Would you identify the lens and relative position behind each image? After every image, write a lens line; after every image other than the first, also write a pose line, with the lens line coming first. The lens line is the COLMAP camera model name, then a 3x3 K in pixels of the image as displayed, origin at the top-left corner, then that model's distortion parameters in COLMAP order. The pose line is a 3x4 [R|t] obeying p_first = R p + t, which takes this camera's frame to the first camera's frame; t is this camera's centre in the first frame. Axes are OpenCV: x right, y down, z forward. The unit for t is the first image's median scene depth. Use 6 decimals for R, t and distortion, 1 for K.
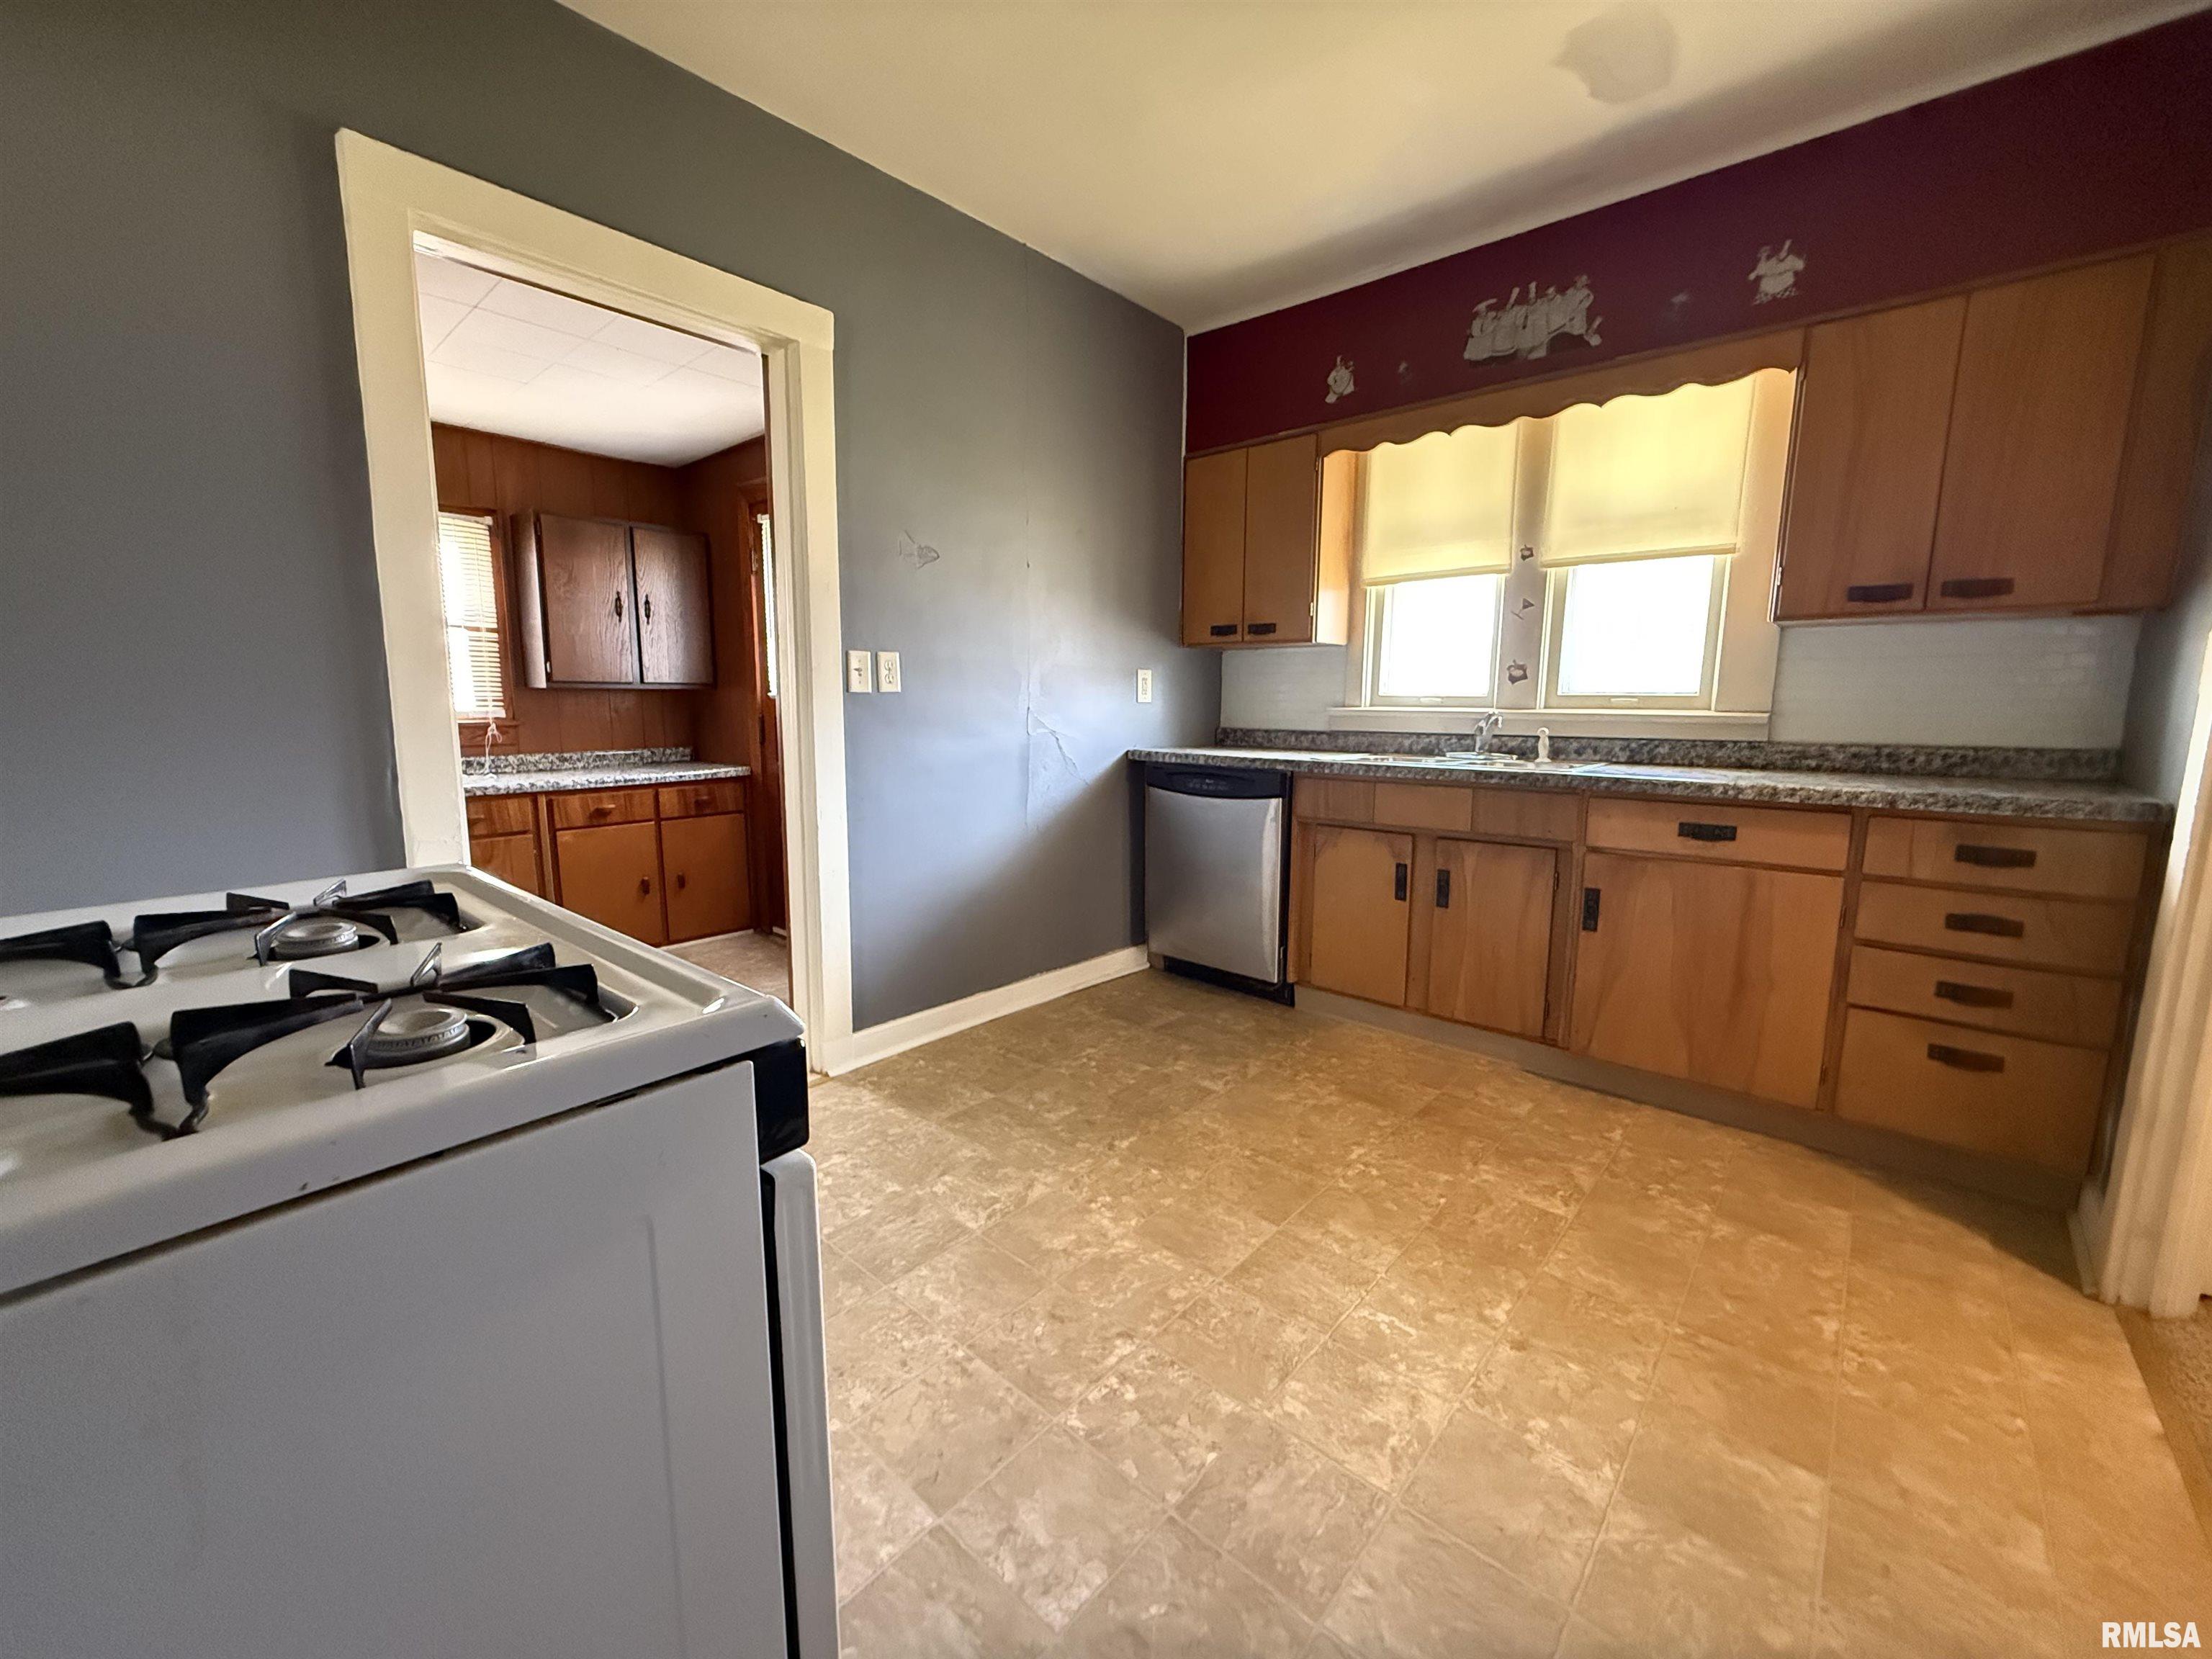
lens RADIAL K [[878.3, 0, 1103.8], [0, 878.3, 830.0], [0, 0, 1]] dist [0.000795, -0.000093]
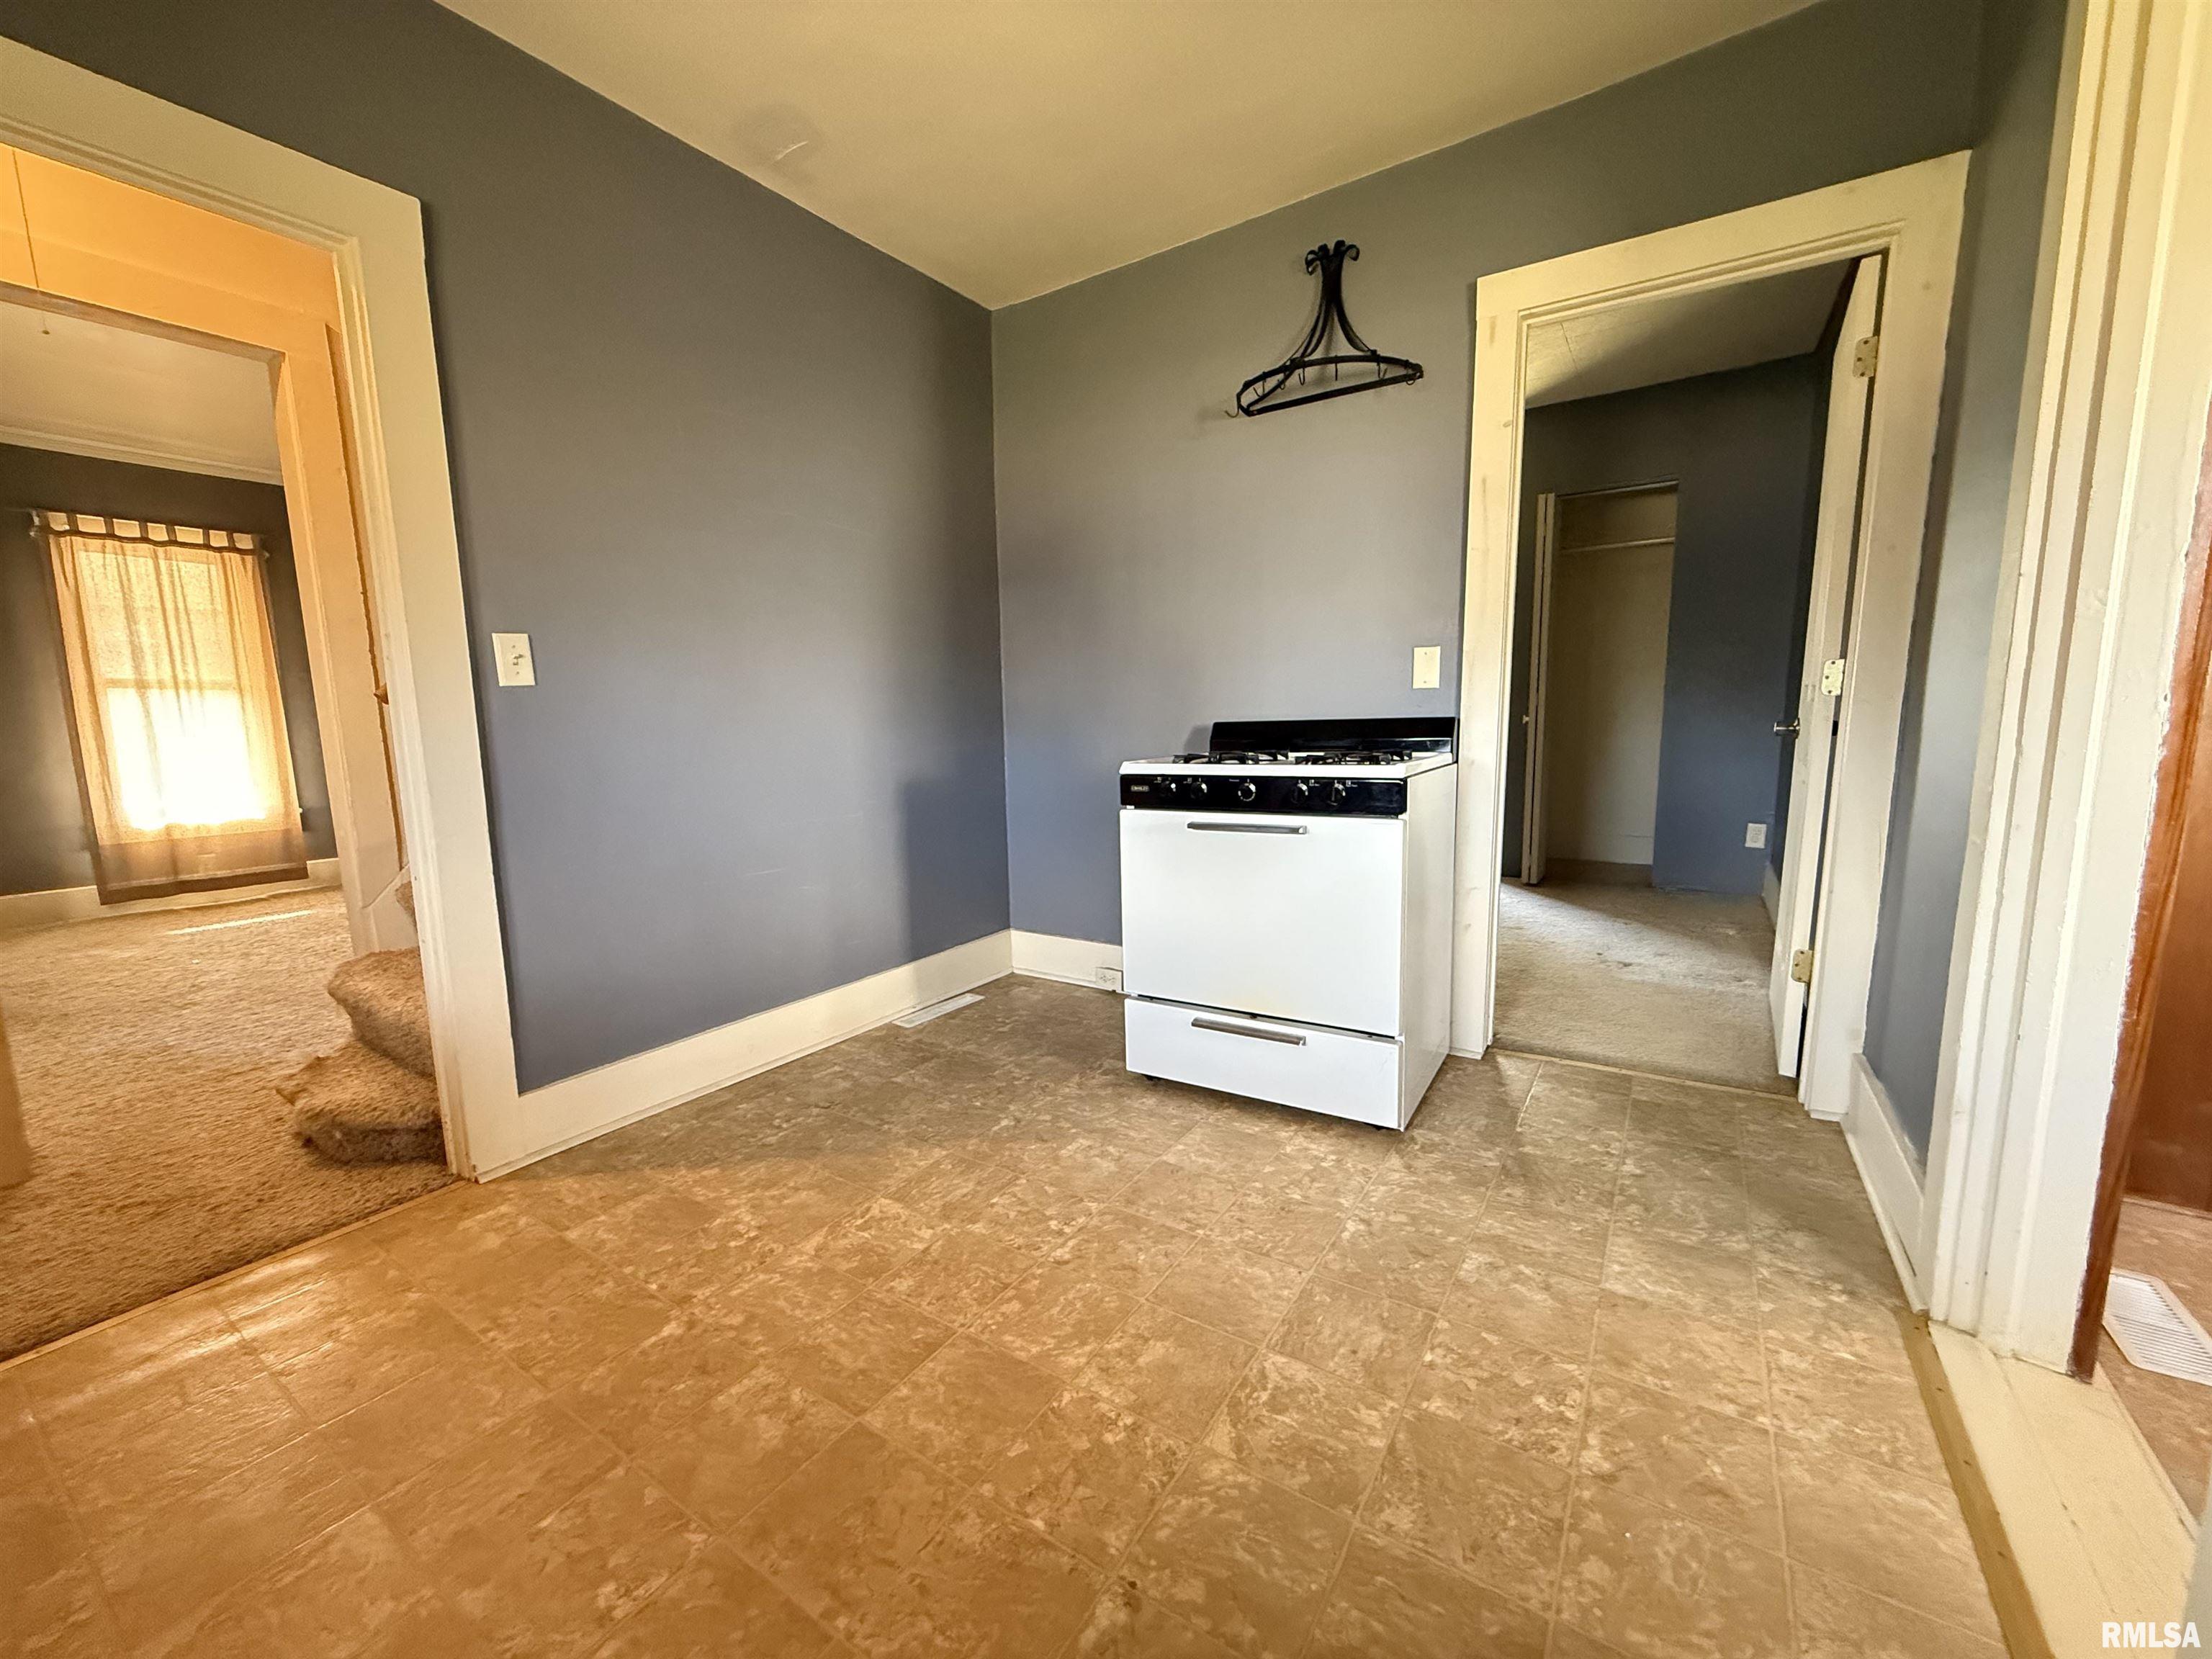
lens RADIAL K [[876.2, 0, 1102.0], [0, 876.2, 831.3], [0, 0, 1]] dist [0.000566, 0.000145]
pose [[-0.989842, 0.034957, -0.137808, 0.064953], [-0.005320, 0.959516, 0.281605, -0.146847], [0.142073, 0.279478, -0.949583, 1.156554]]
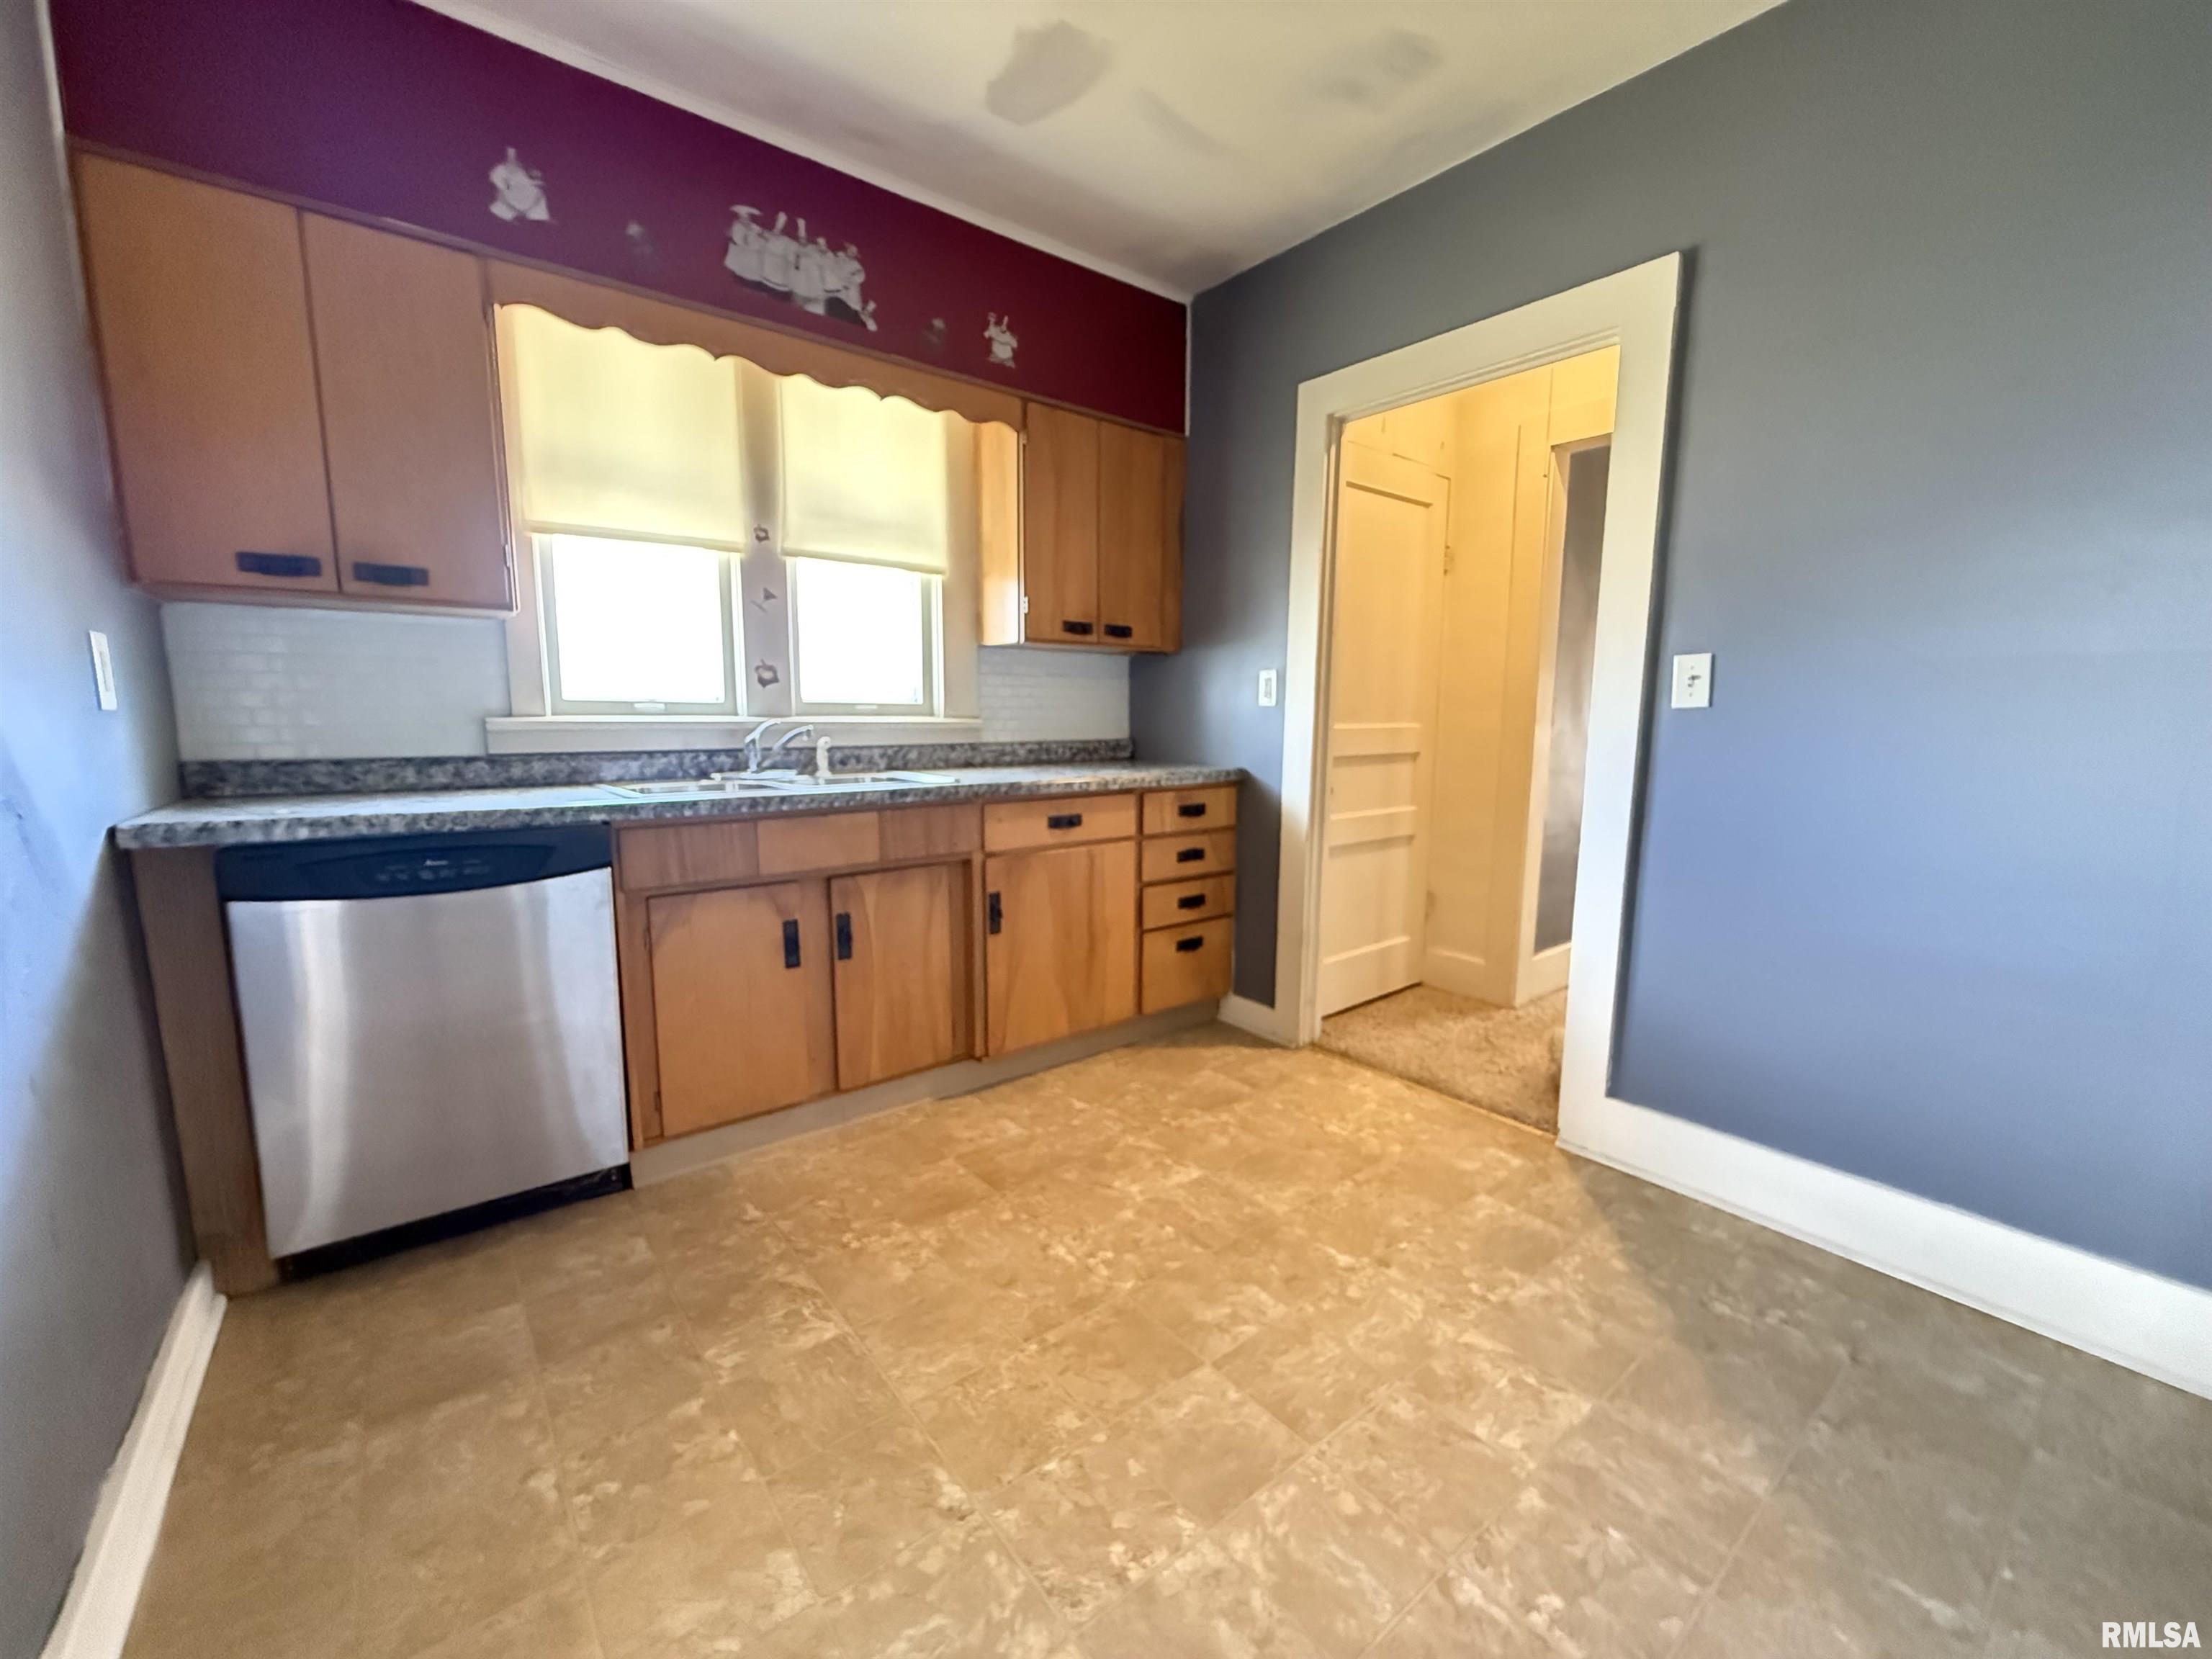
lens RADIAL K [[883.2, 0, 1103.0], [0, 883.2, 831.2], [0, 0, 1]] dist [-0.000492, -0.000028]
pose [[0.172927, -0.137327, 0.975314, -0.399863], [0.139223, 0.983698, 0.113822, -0.099603], [-0.975045, 0.116103, 0.189227, 0.653749]]
